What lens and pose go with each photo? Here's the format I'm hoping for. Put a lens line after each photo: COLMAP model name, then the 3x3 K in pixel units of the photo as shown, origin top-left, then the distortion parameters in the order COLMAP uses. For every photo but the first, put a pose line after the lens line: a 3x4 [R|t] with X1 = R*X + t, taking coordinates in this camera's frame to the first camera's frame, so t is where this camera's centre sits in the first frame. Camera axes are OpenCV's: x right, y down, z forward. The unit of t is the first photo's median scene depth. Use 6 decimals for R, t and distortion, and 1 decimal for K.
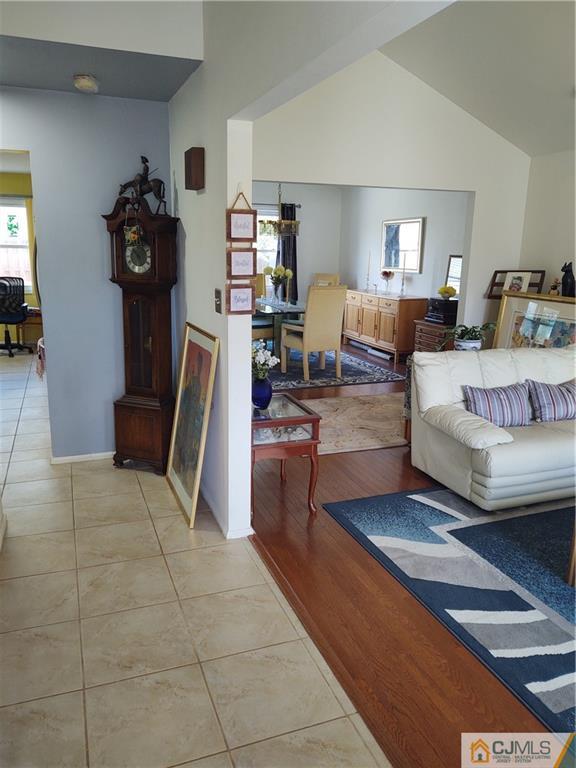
lens RADIAL K [[572.8, 0, 280.5], [0, 572.8, 386.4], [0, 0, 1]] dist [0.018547, -0.036408]
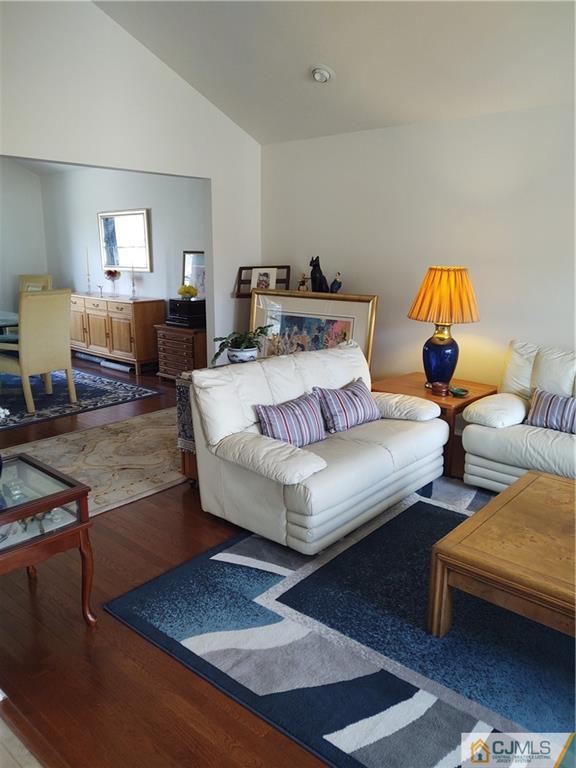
lens RADIAL K [[572.8, 0, 293.2], [0, 572.8, 383.4], [0, 0, 1]] dist [0.018547, -0.036408]
pose [[0.869928, -0.116987, 0.479103, -0.024008], [0.118358, 0.992591, 0.027463, -0.046529], [-0.478766, 0.032815, 0.877329, 0.235005]]
